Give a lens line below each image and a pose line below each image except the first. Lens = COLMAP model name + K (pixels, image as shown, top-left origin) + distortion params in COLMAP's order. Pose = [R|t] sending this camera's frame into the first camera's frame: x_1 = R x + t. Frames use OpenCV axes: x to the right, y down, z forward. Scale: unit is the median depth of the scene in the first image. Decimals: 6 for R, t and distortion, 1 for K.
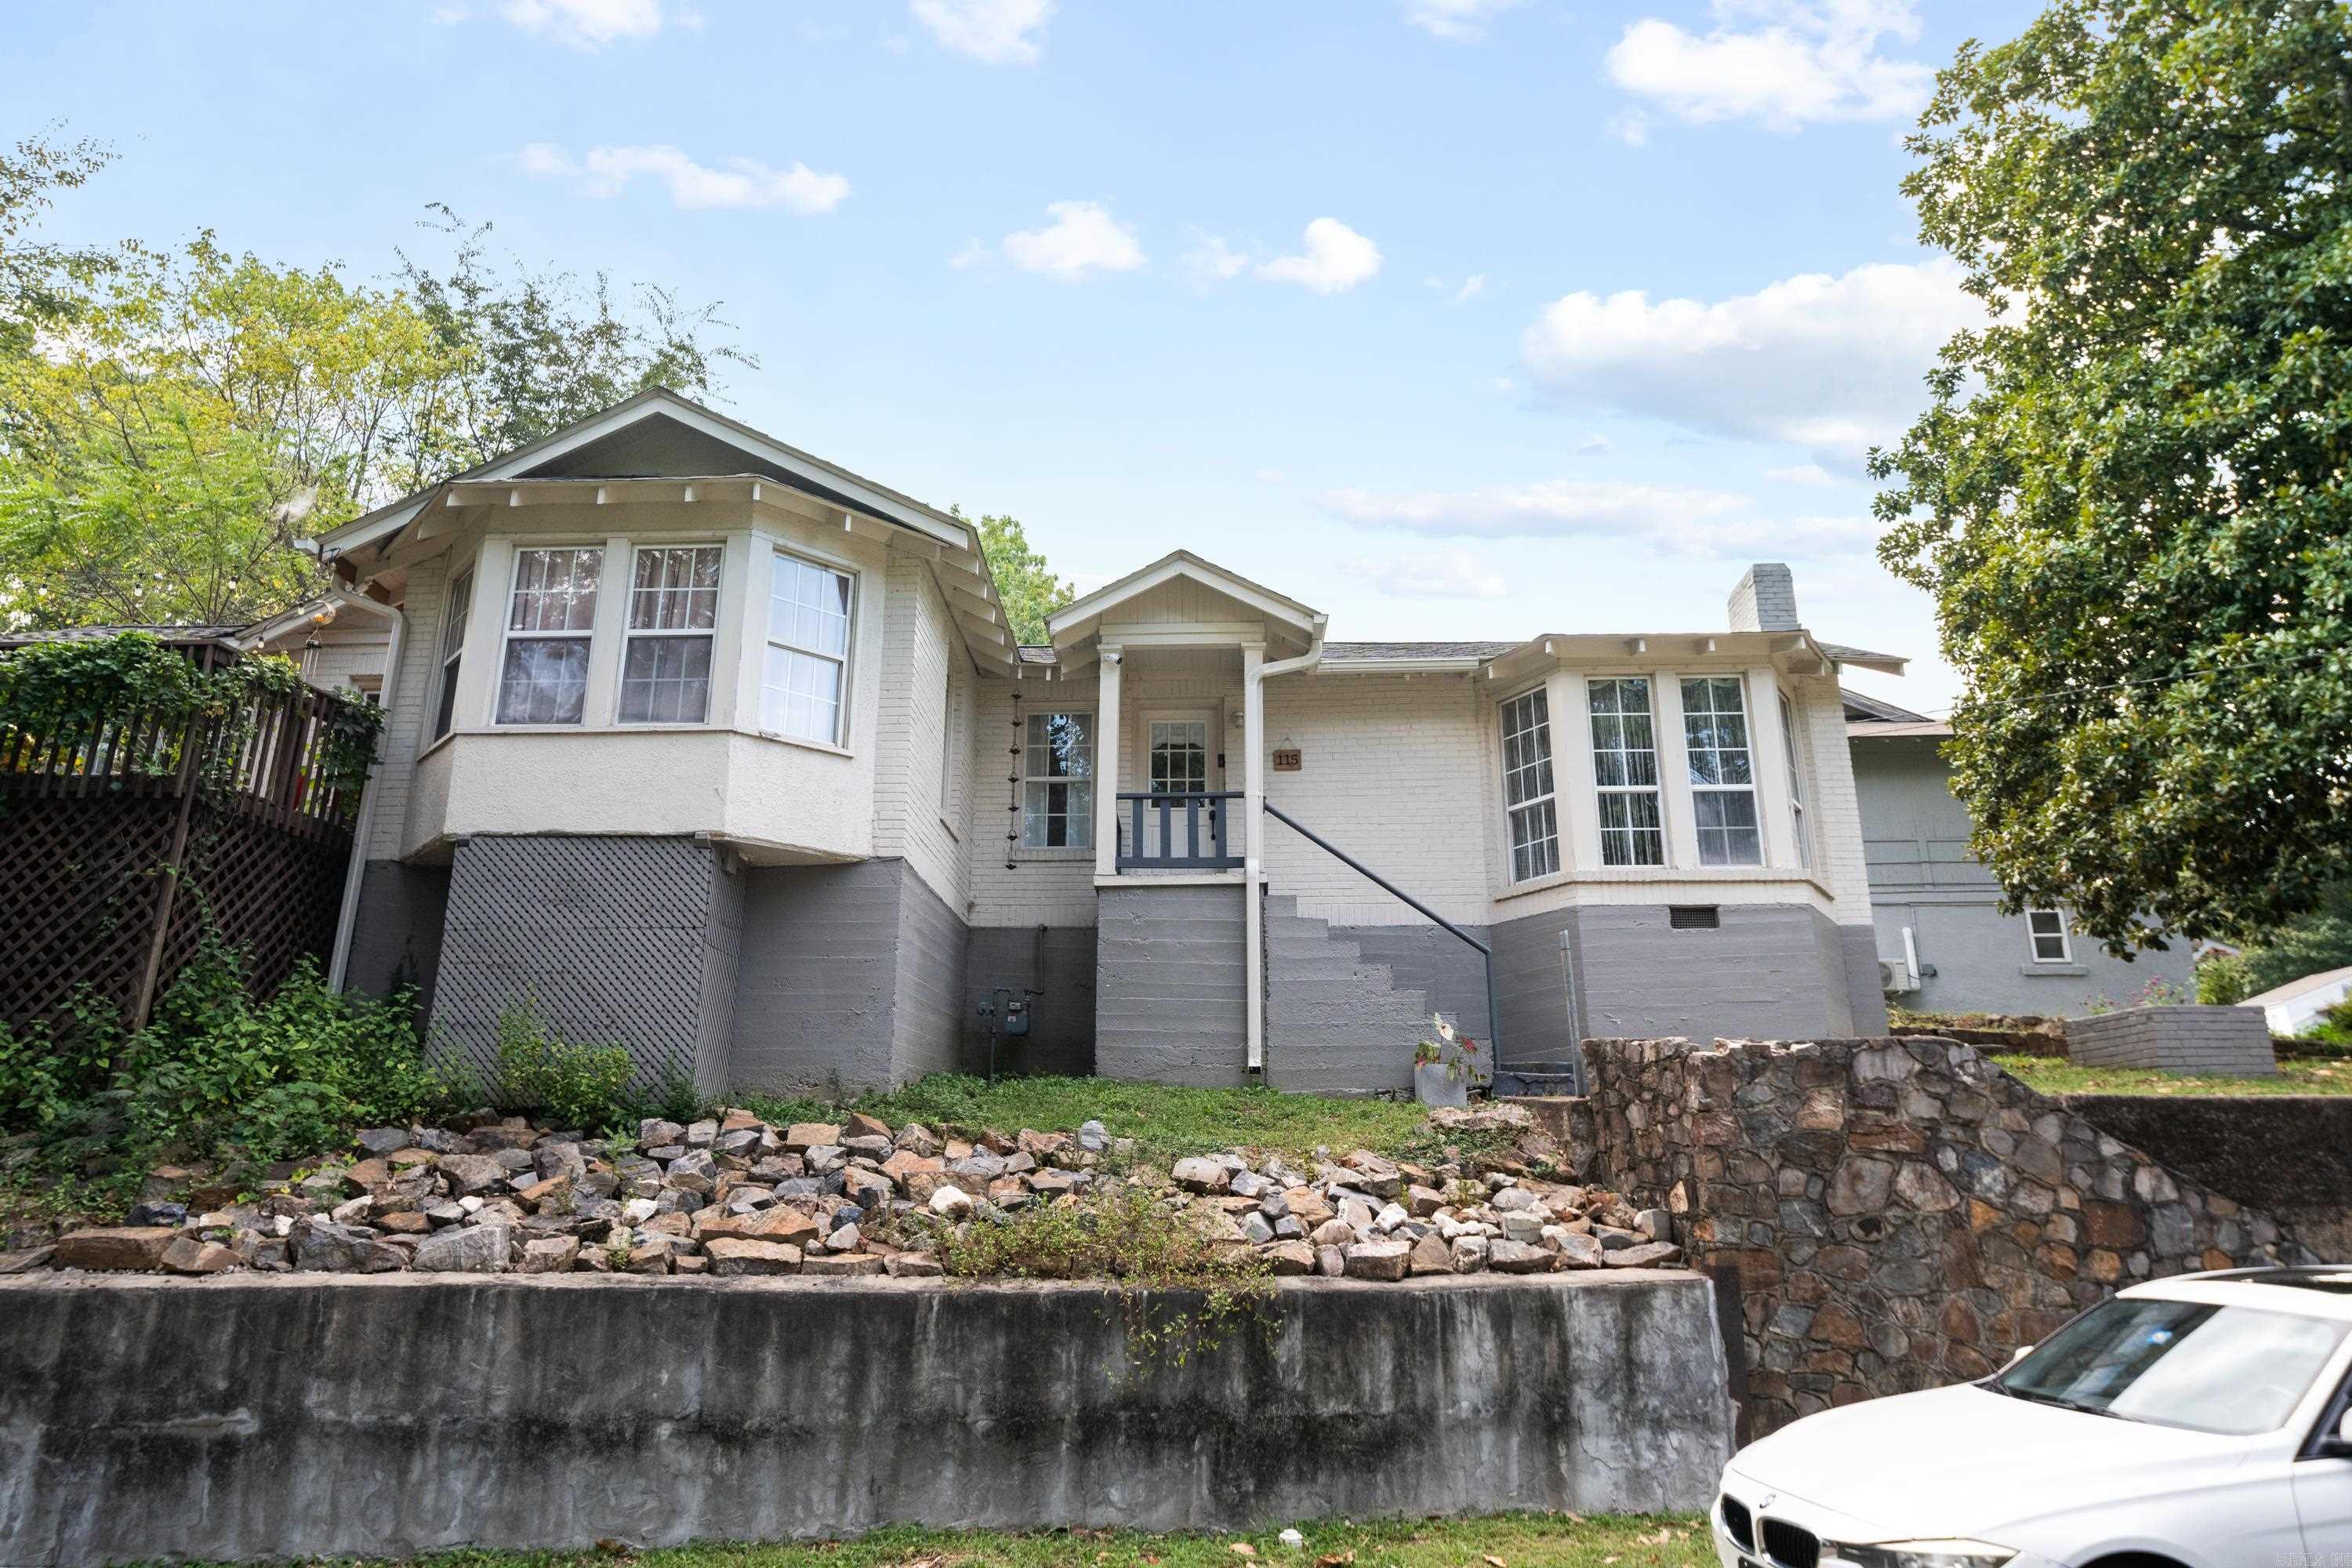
lens RADIAL K [[1430.8, 0, 1180.6], [0, 1430.8, 785.8], [0, 0, 1]] dist [0.003574, -0.001537]
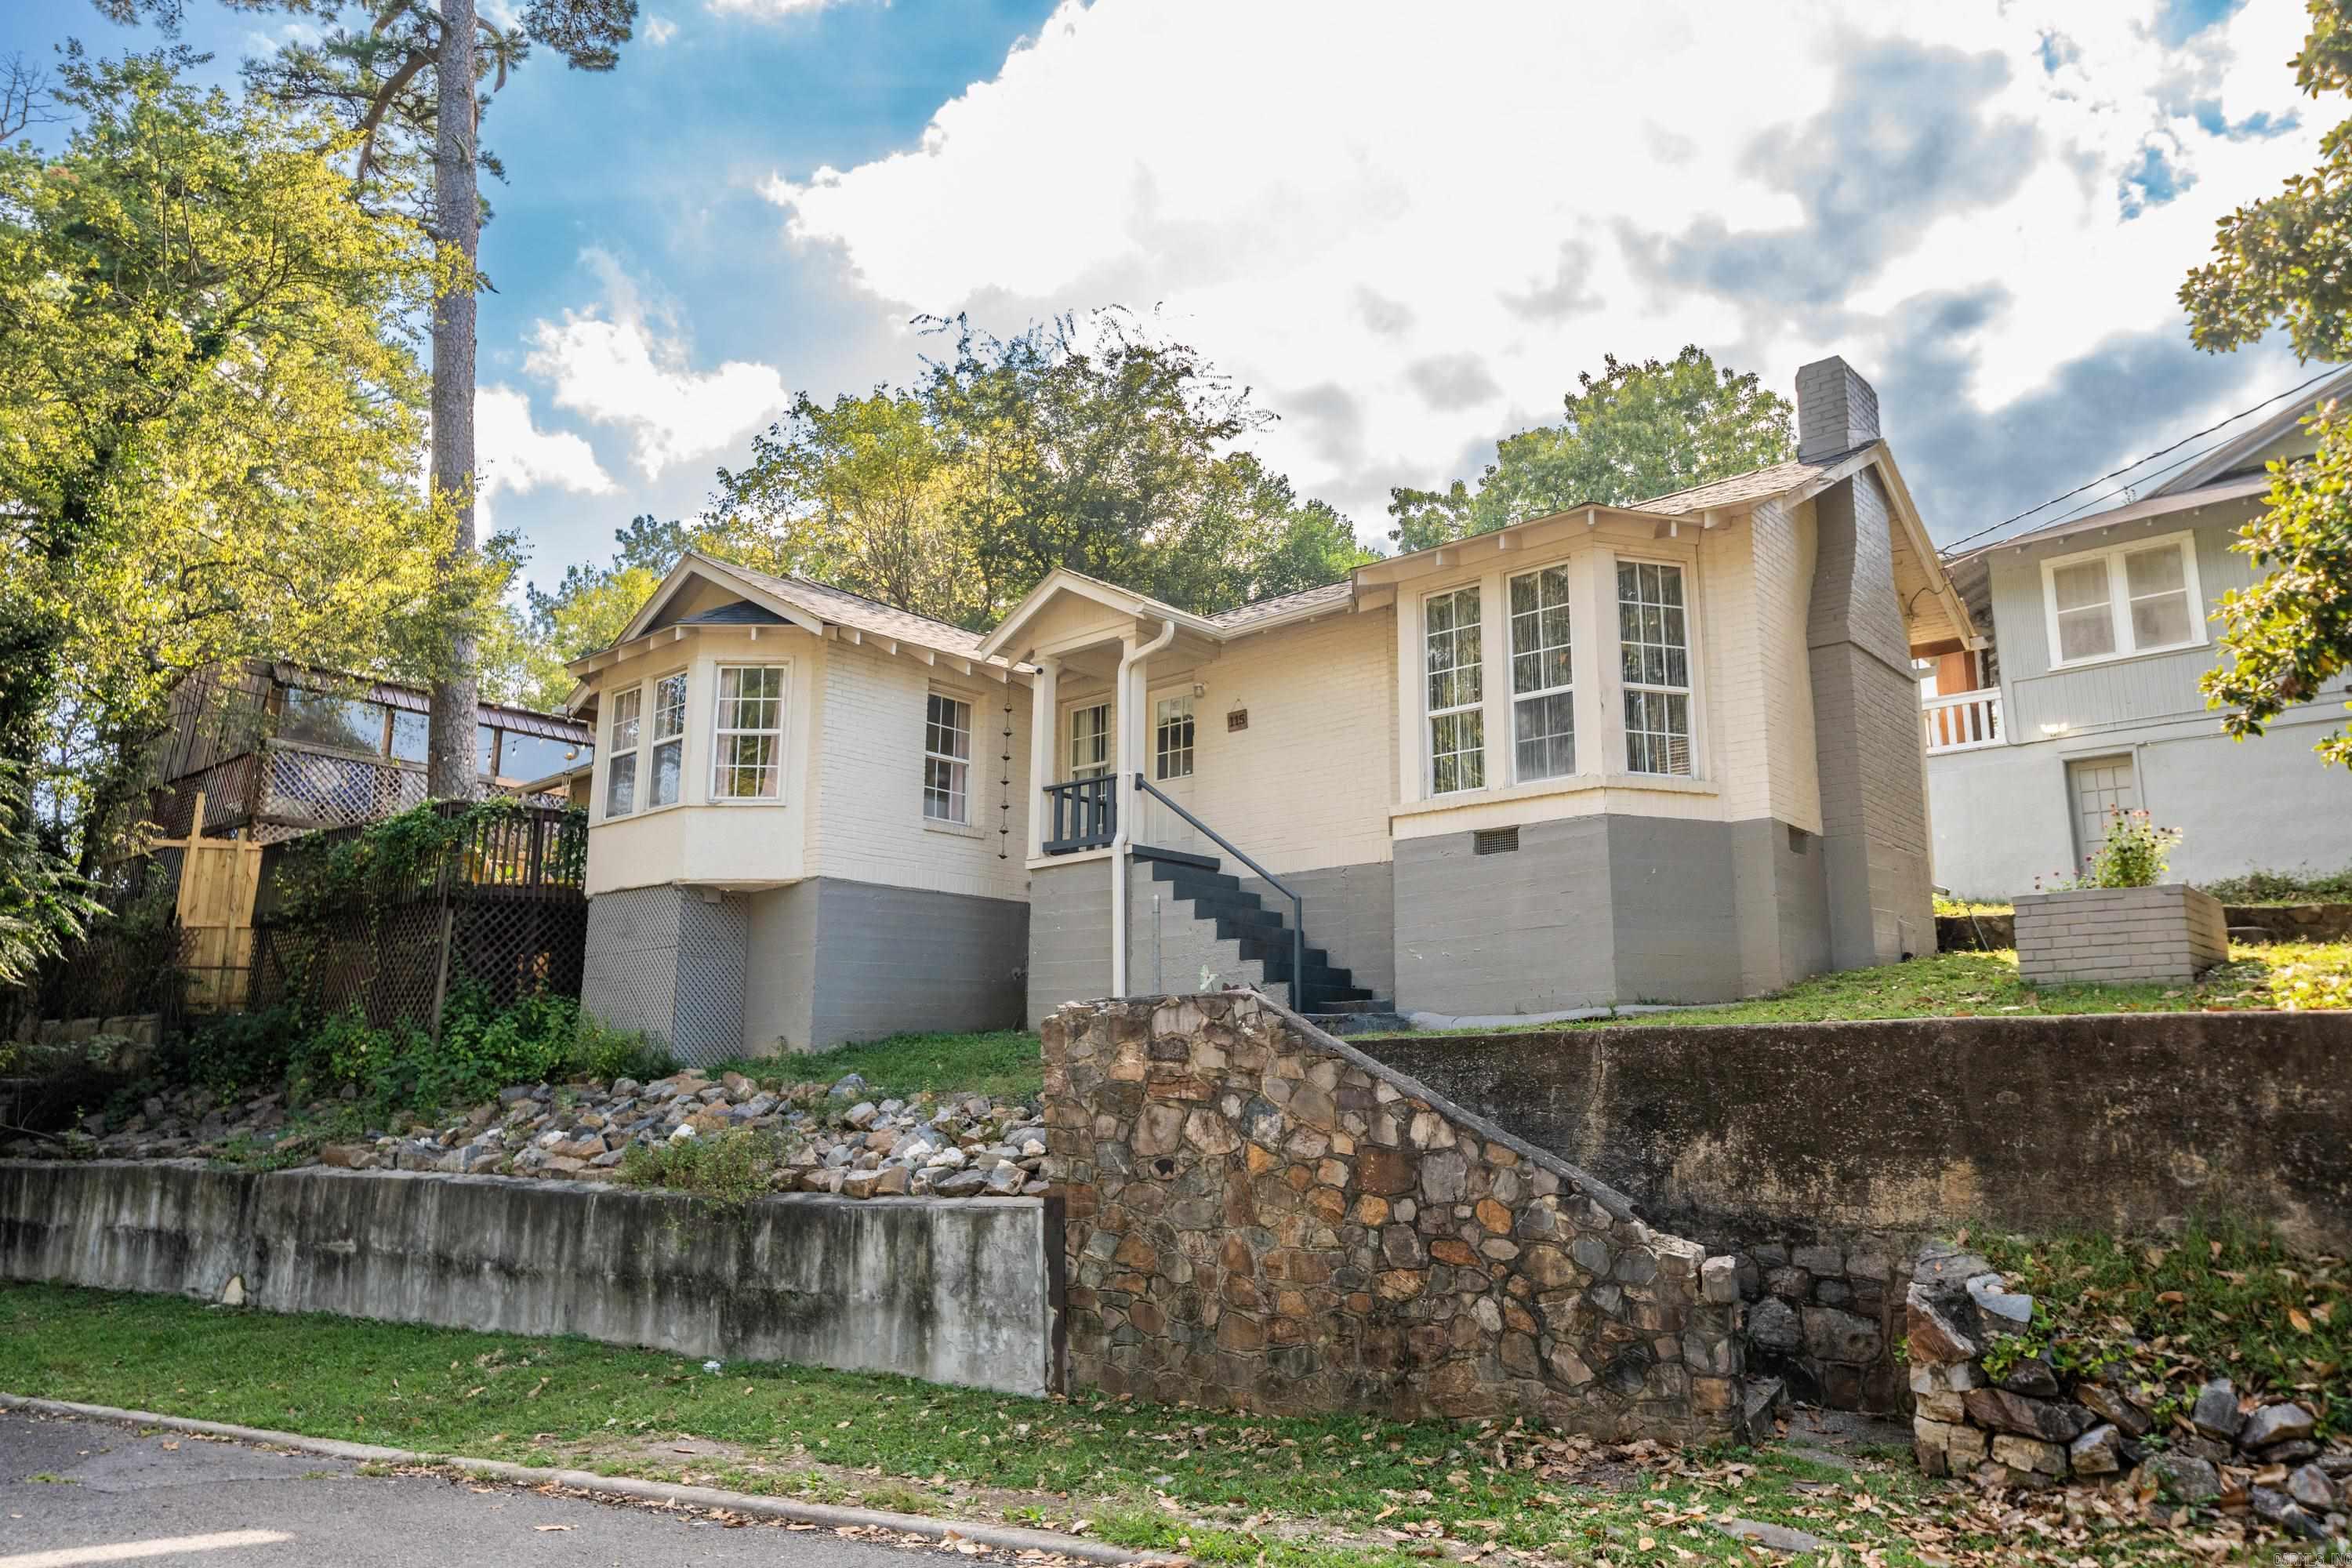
lens RADIAL K [[1595.1, 0, 1176.3], [0, 1595.1, 784.1], [0, 0, 1]] dist [-0.004864, 0.000489]
pose [[0.766443, -0.126717, -0.629689, 1.286303], [0.177593, 0.983936, 0.018158, -0.001973], [0.617273, -0.125746, 0.776635, 0.090928]]
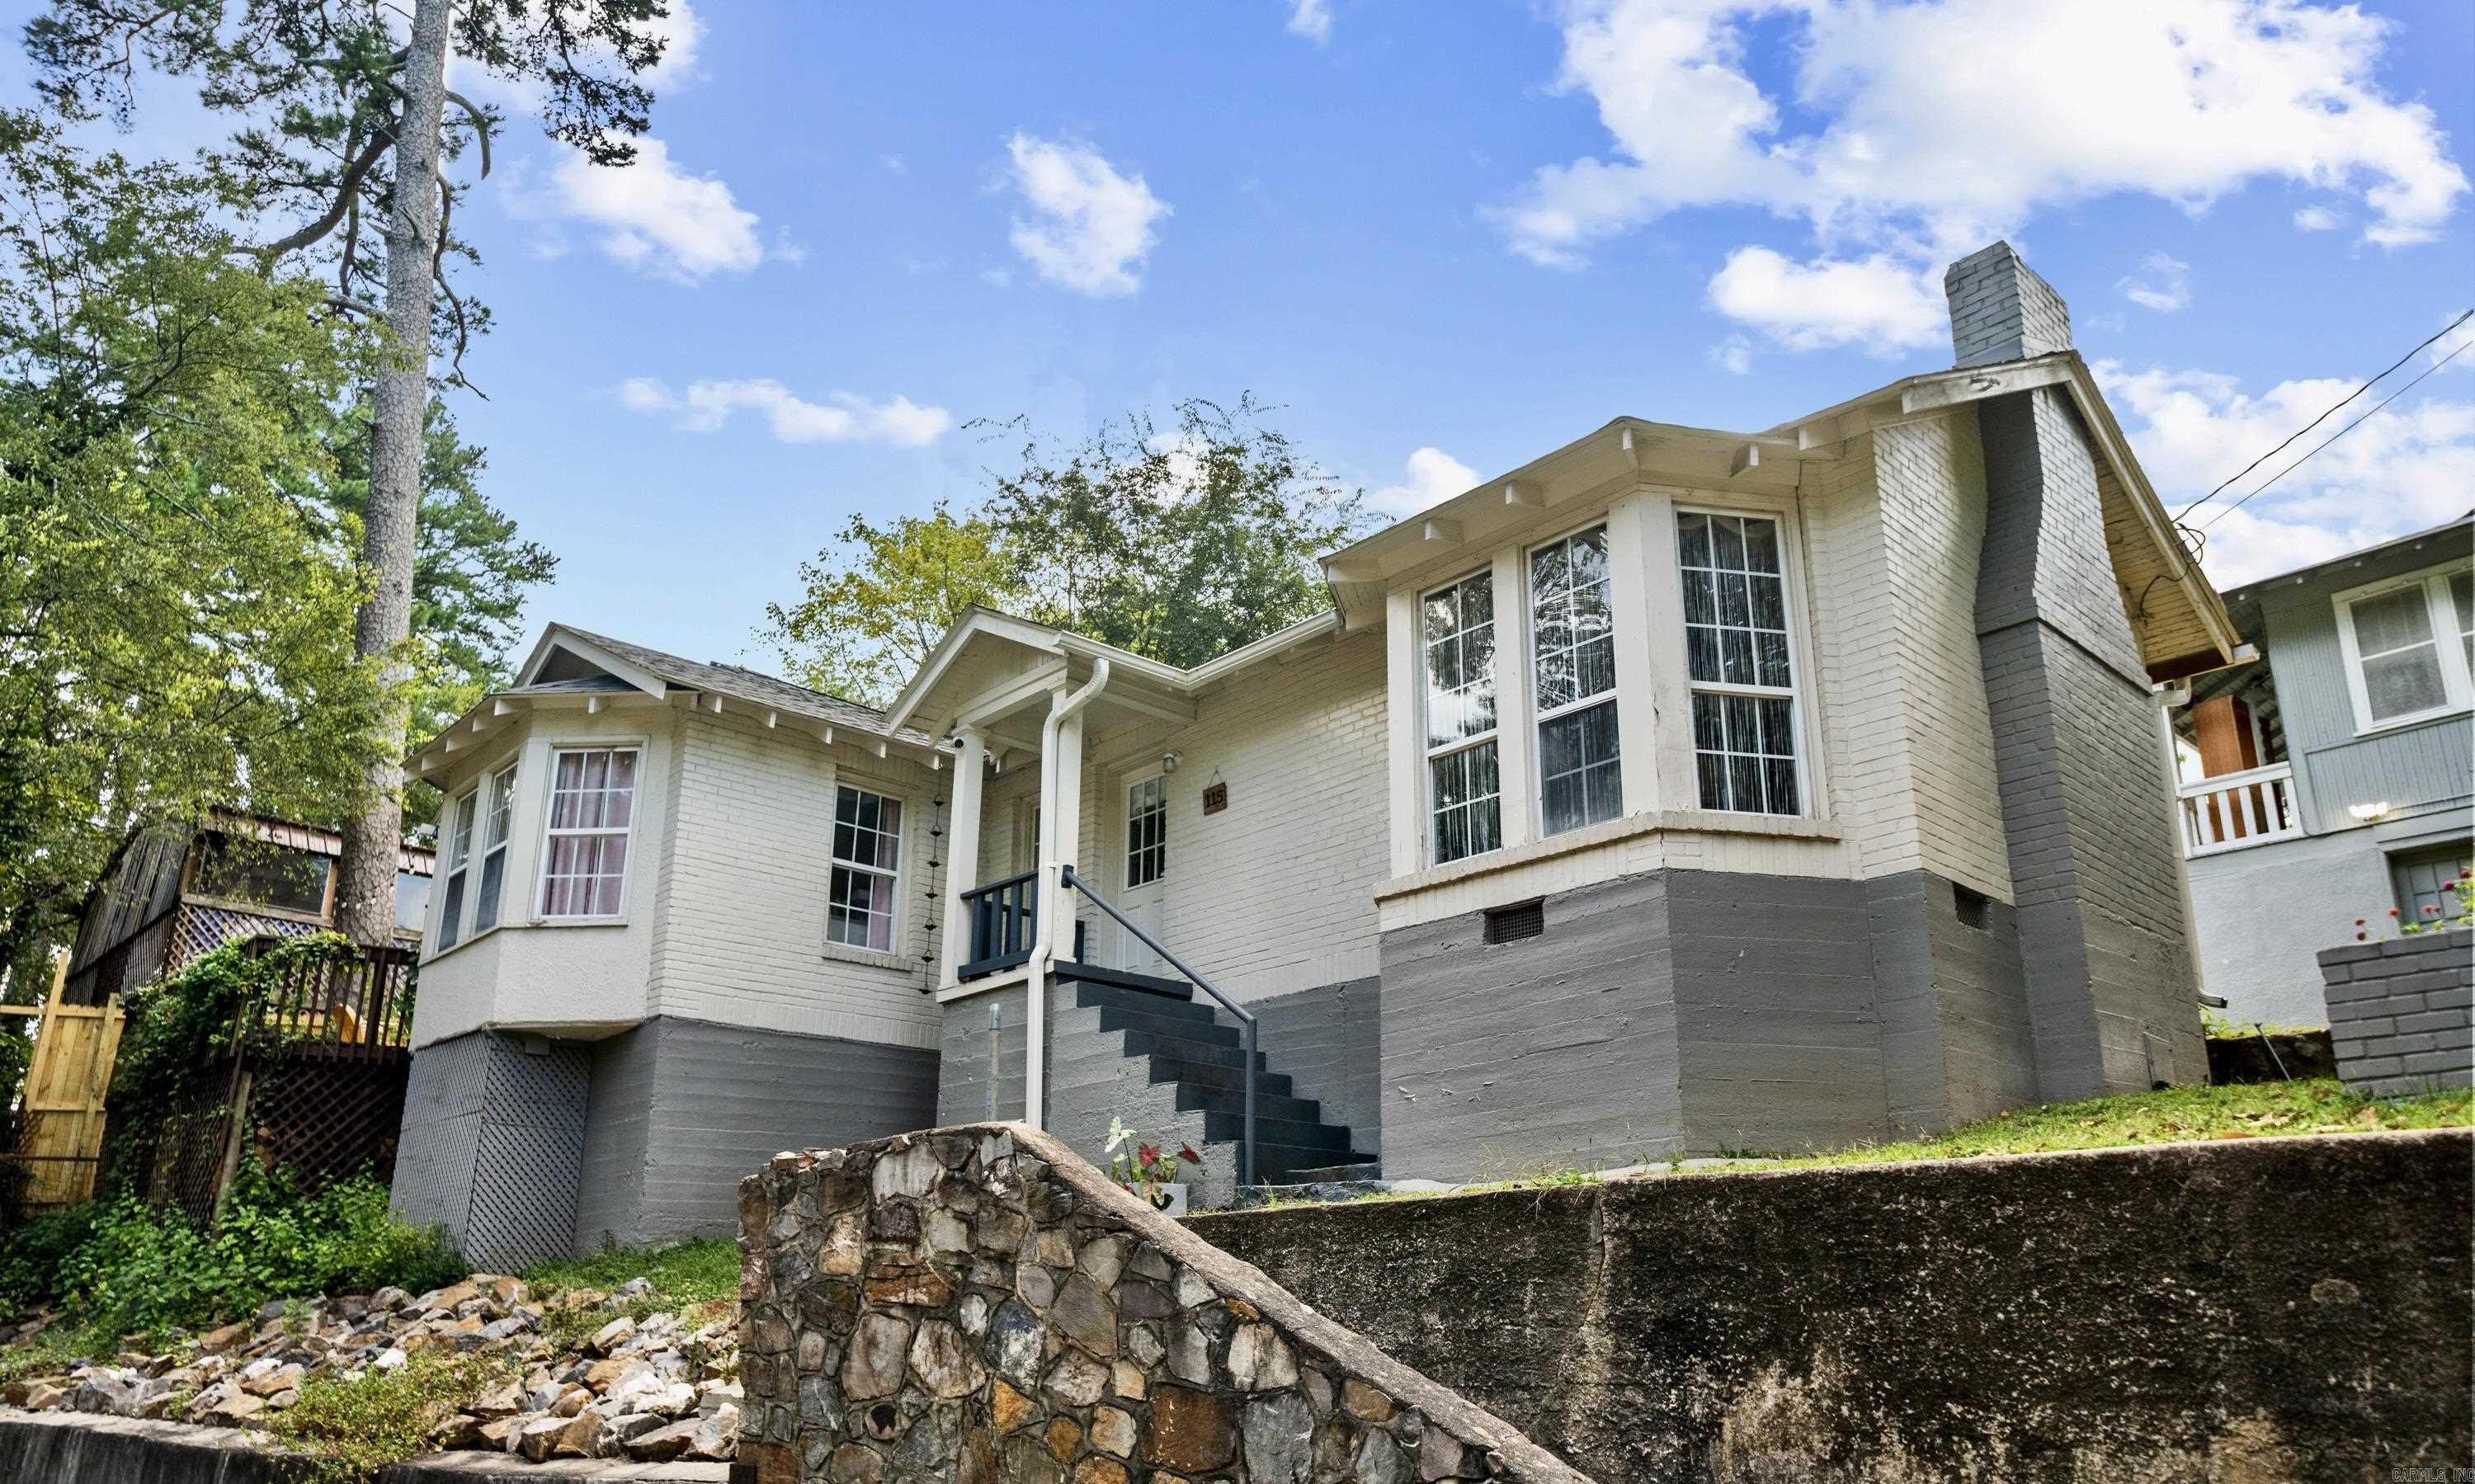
lens RADIAL K [[1673.8, 0, 1232.6], [0, 1673.8, 831.4], [0, 0, 1]] dist [-0.004298, 0.001257]
pose [[0.701429, -0.205565, -0.682452, 1.176728], [0.197453, 0.976074, -0.091064, 0.142349], [0.684843, -0.070877, 0.725236, 0.559494]]
